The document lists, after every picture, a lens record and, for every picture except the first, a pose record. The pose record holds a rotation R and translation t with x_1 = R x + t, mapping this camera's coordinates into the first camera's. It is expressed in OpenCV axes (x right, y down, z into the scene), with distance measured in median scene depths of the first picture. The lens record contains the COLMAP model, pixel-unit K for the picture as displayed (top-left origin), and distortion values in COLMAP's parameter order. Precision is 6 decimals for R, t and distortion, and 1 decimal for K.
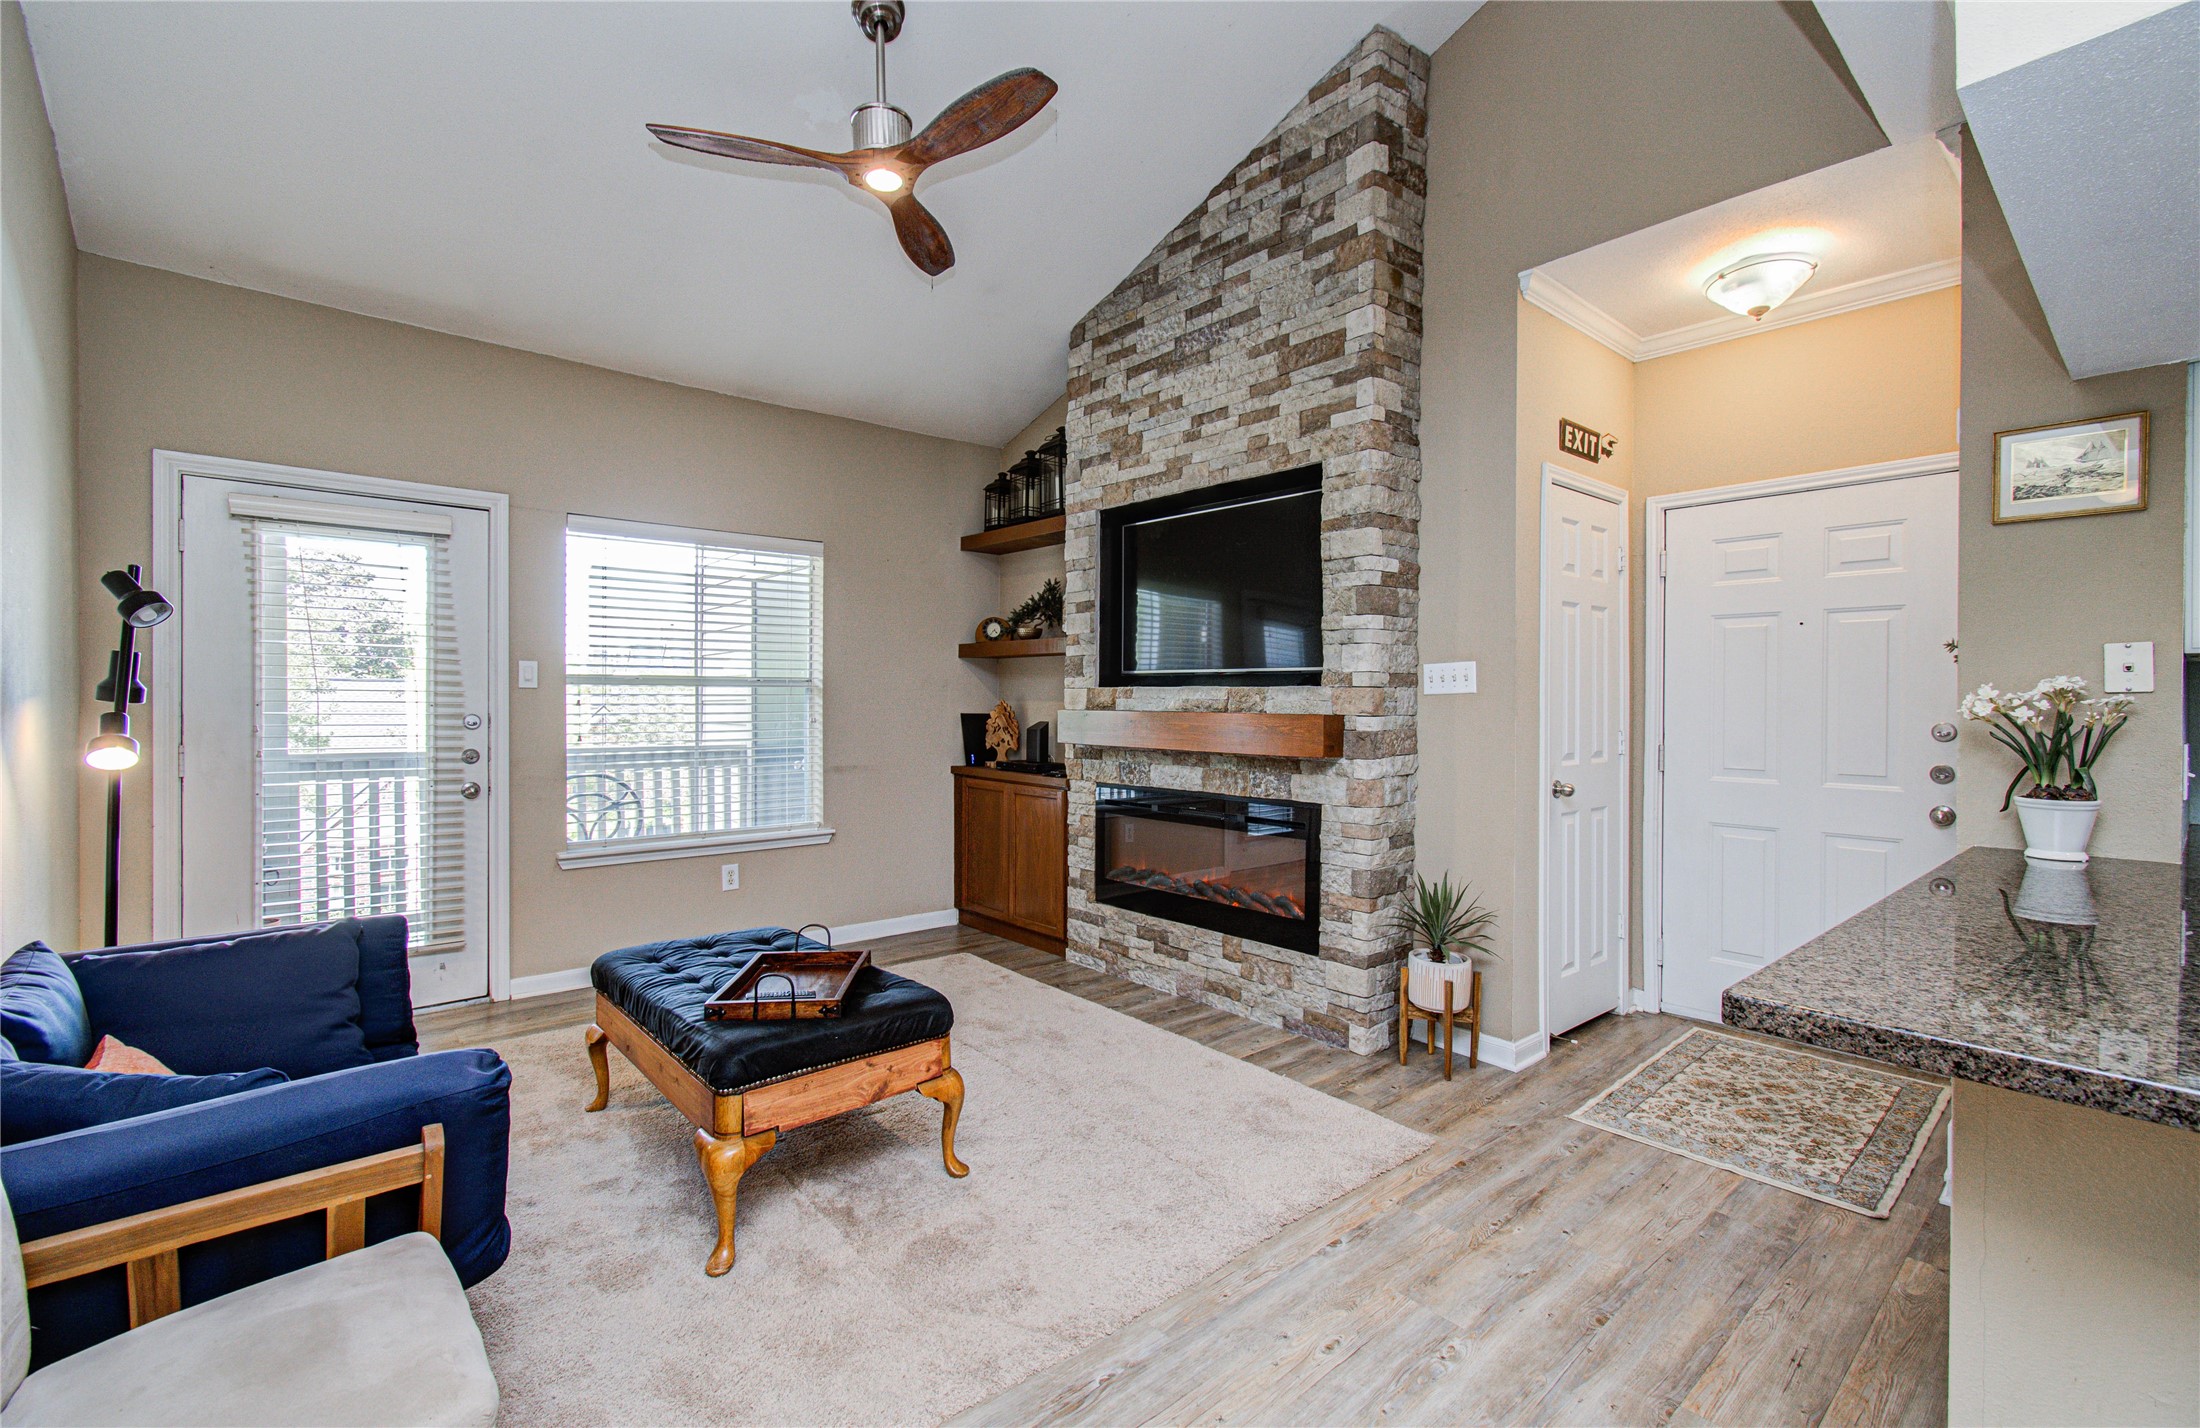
lens RADIAL K [[954.9, 0, 1092.5], [0, 954.9, 704.2], [0, 0, 1]] dist [-0.007538, 0.005429]
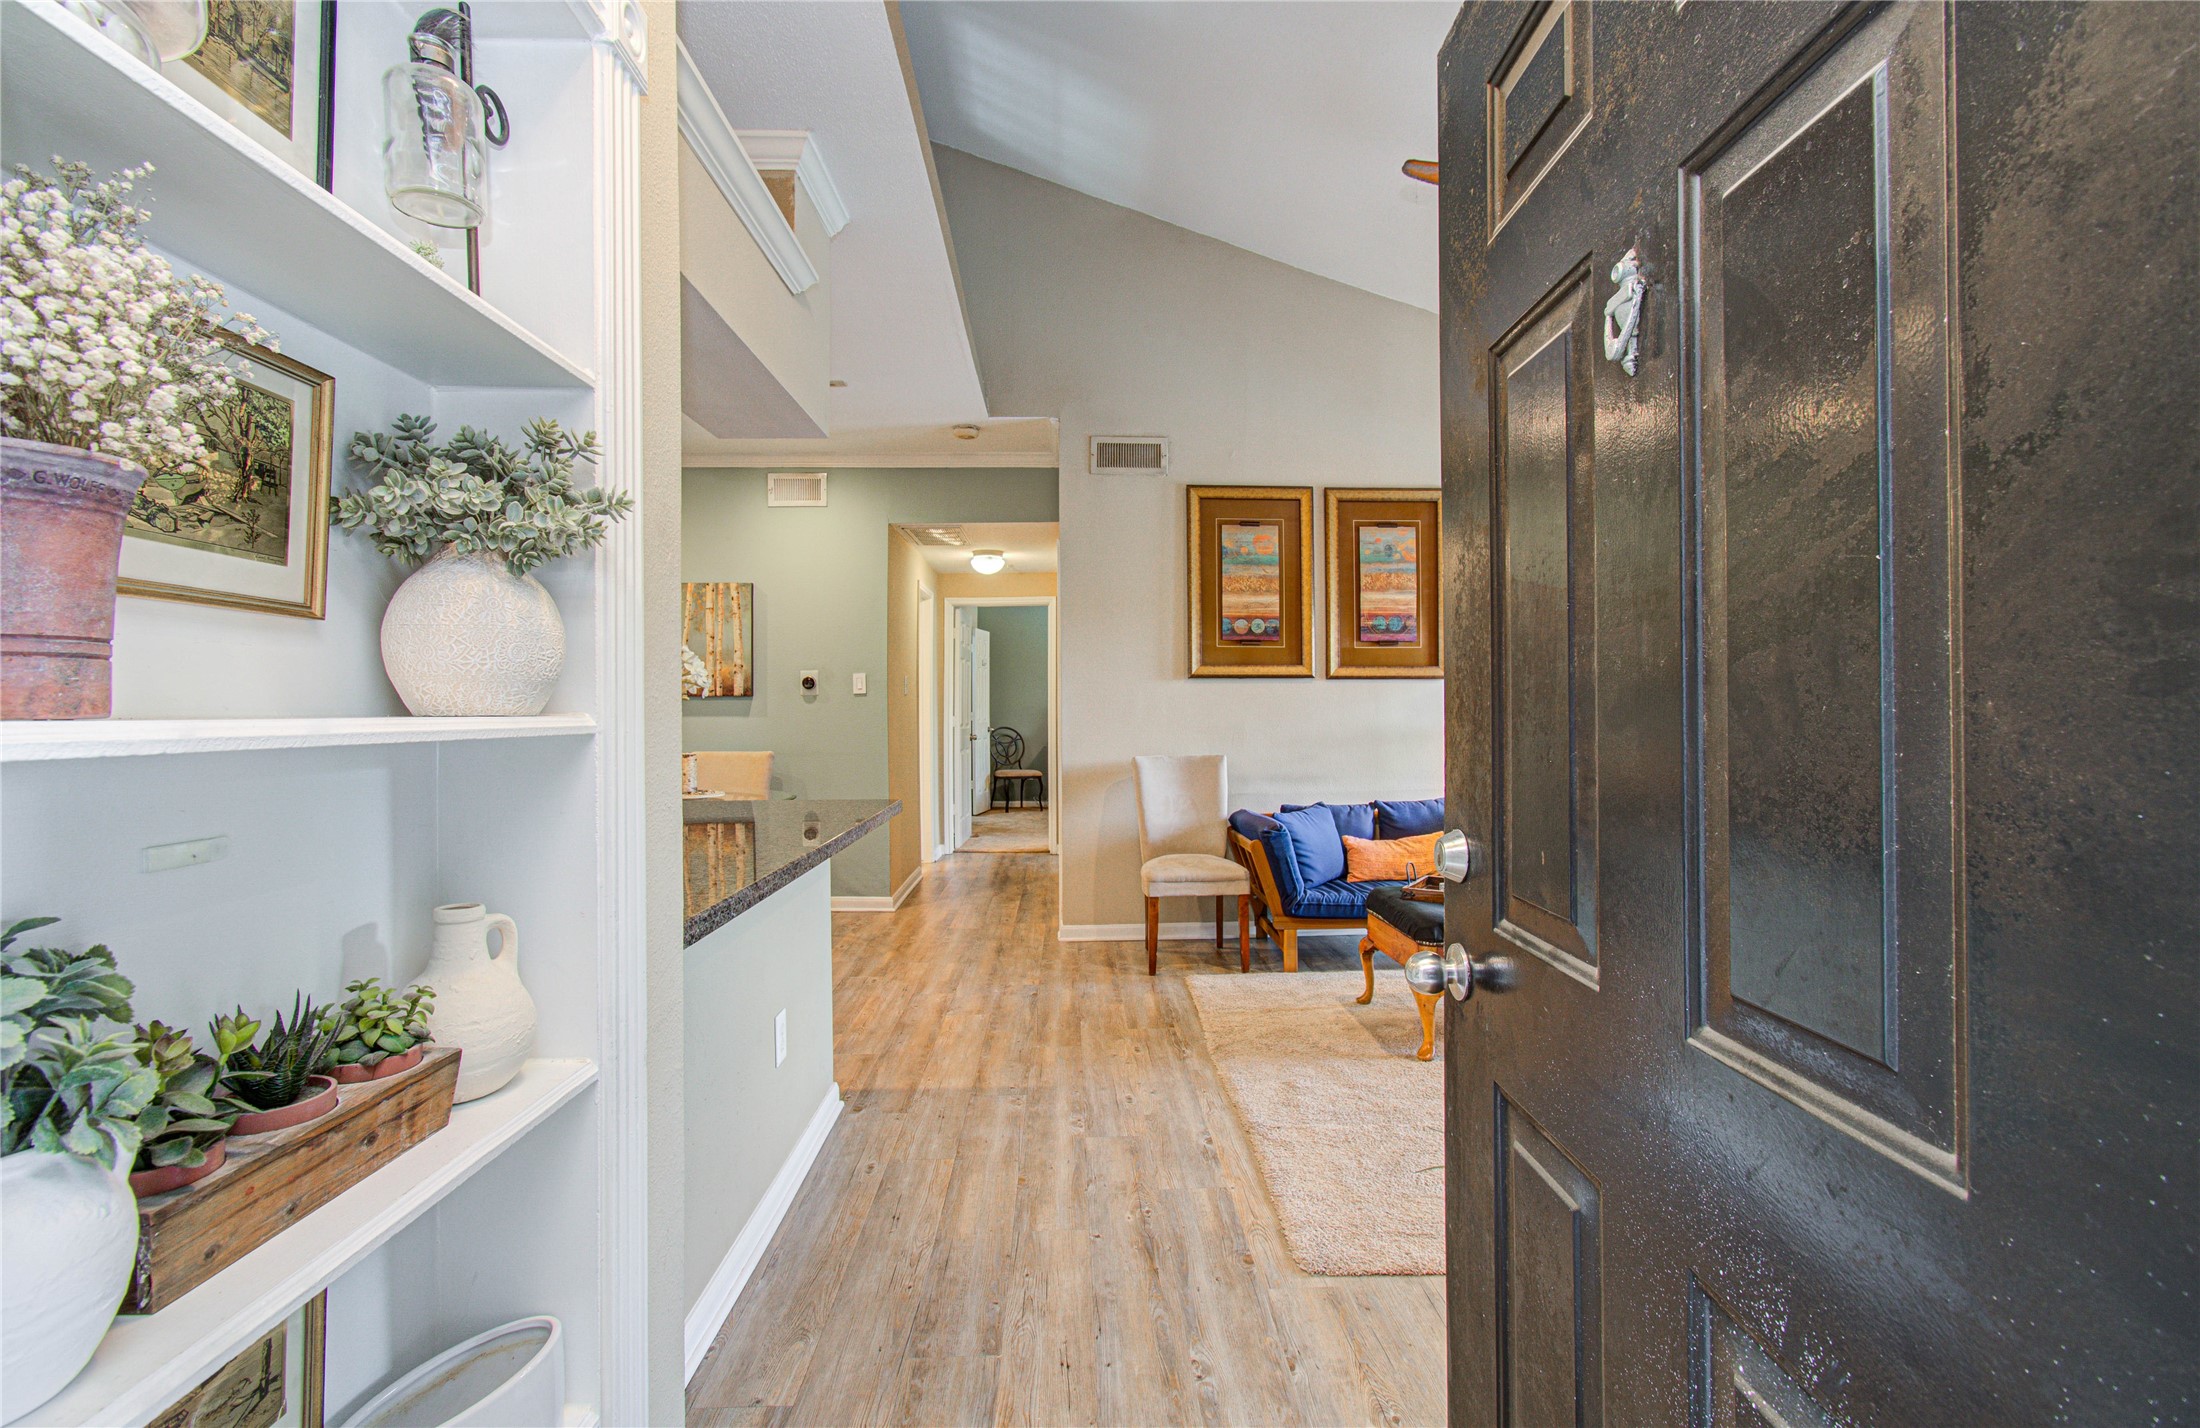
lens RADIAL K [[954.9, 0, 1095.3], [0, 954.9, 703.6], [0, 0, 1]] dist [-0.007538, 0.005429]
pose [[-0.630110, -0.000674, -0.776506, 0.807960], [0.002939, 0.999990, -0.003253, 0.013450], [0.776501, -0.004332, -0.630101, 1.042740]]
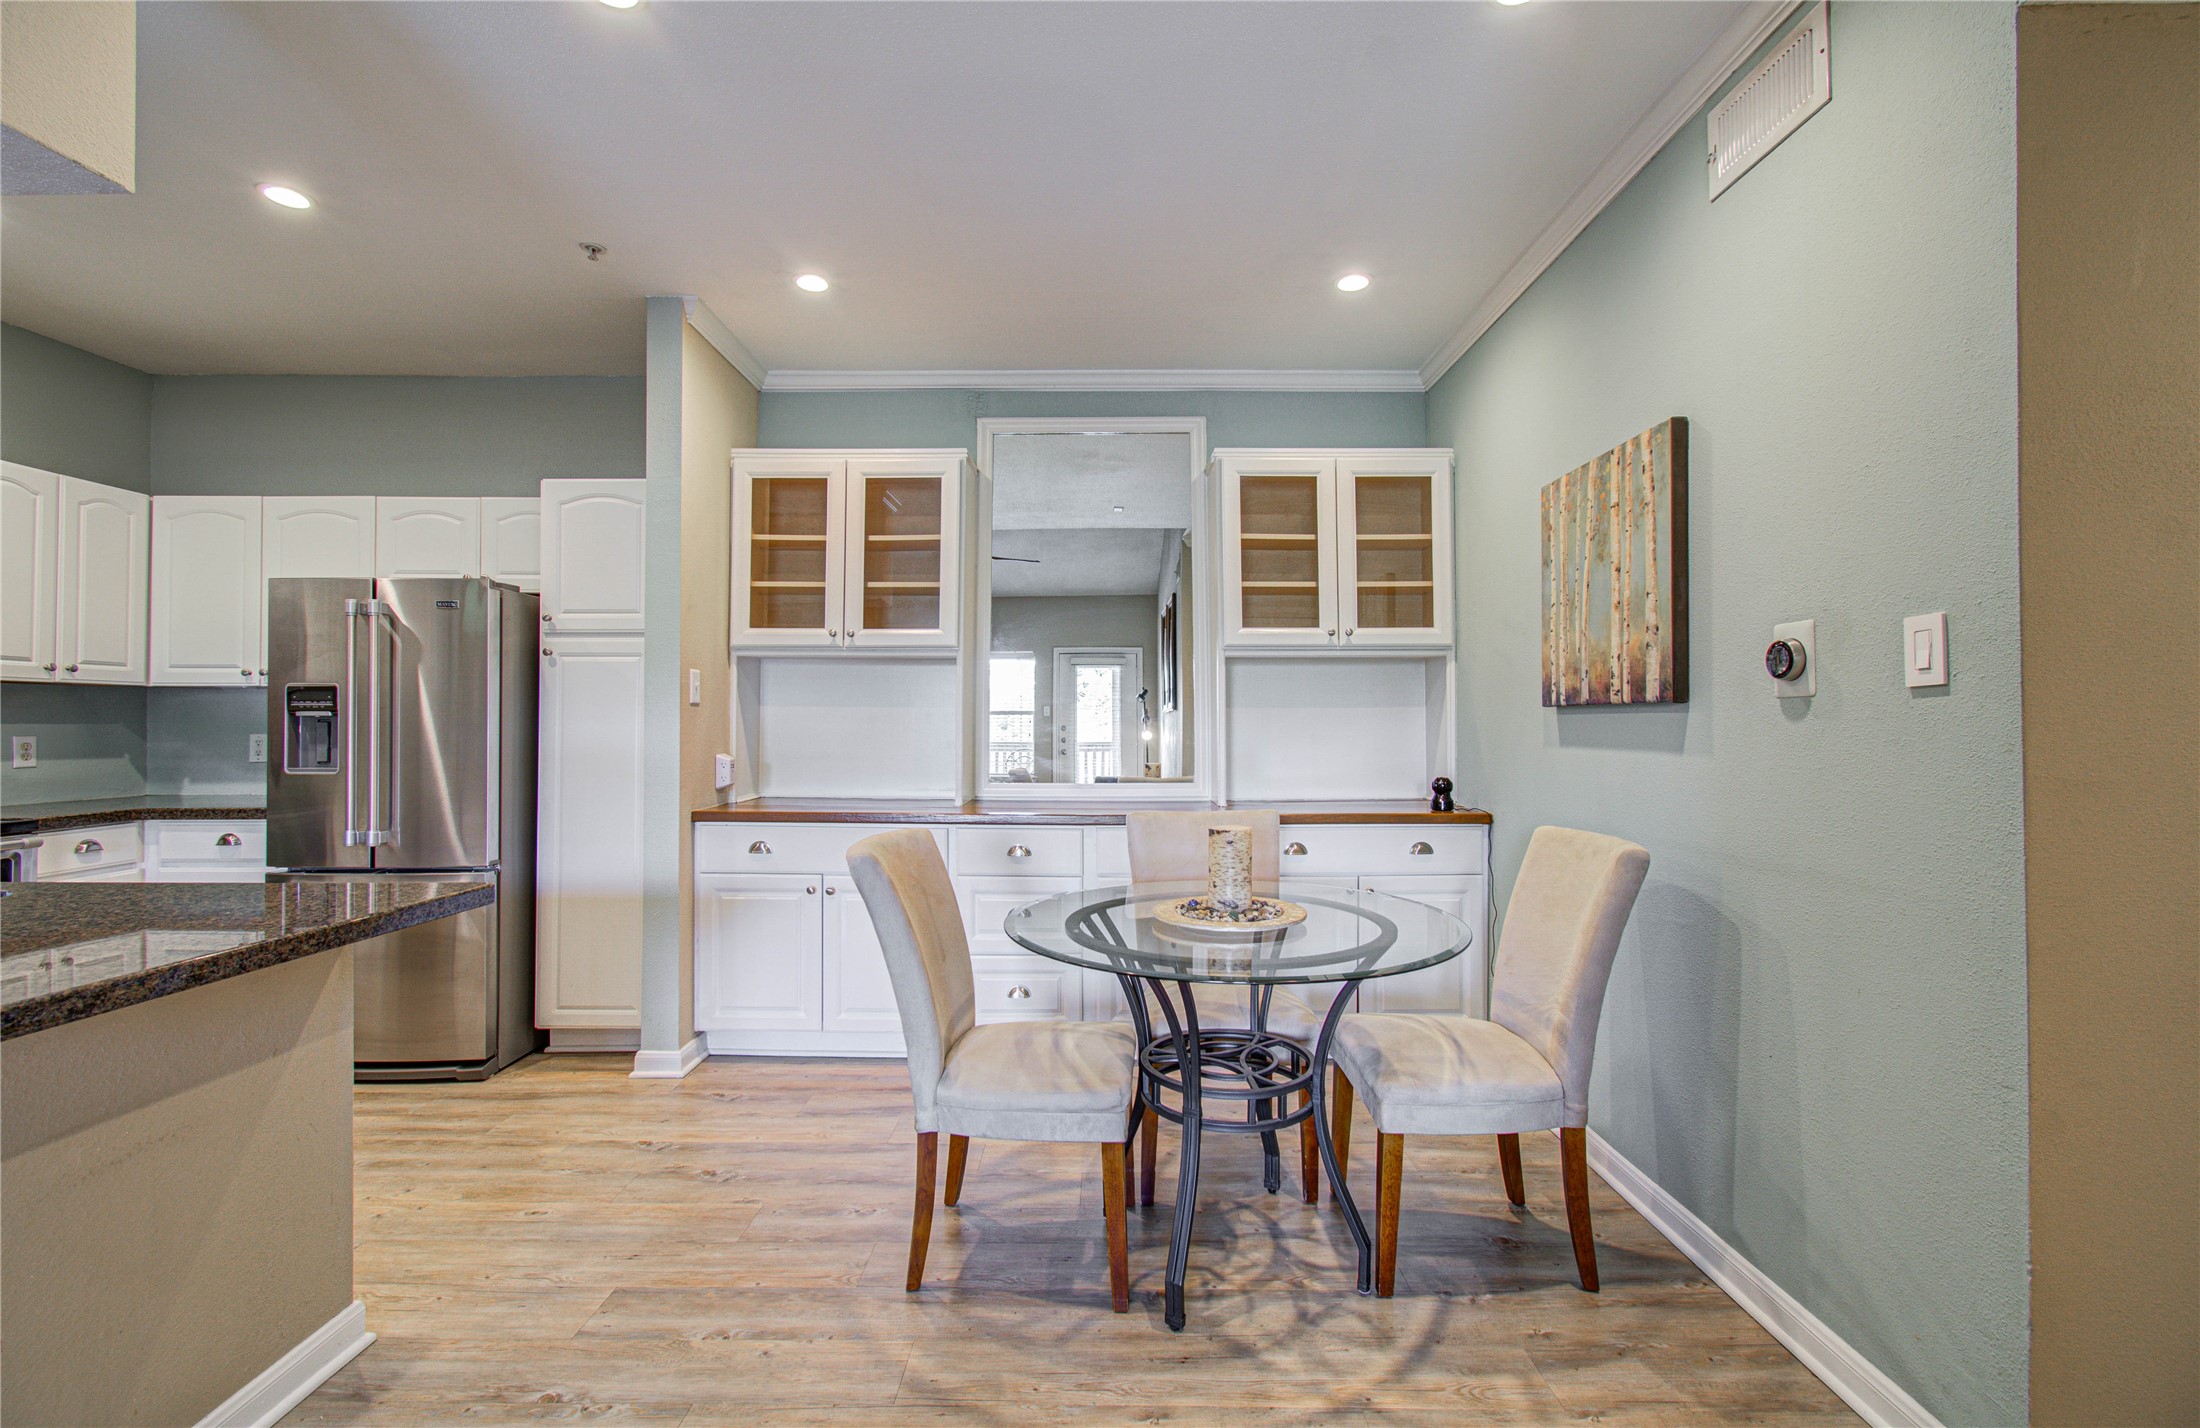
lens RADIAL K [[954.9, 0, 1102.3], [0, 954.9, 710.2], [0, 0, 1]] dist [-0.007538, 0.005429]
pose [[-0.754862, 0.007230, 0.655844, -0.222546], [-0.000969, 0.999926, -0.012138, 0.007701], [-0.655883, -0.009798, -0.754799, 0.301961]]
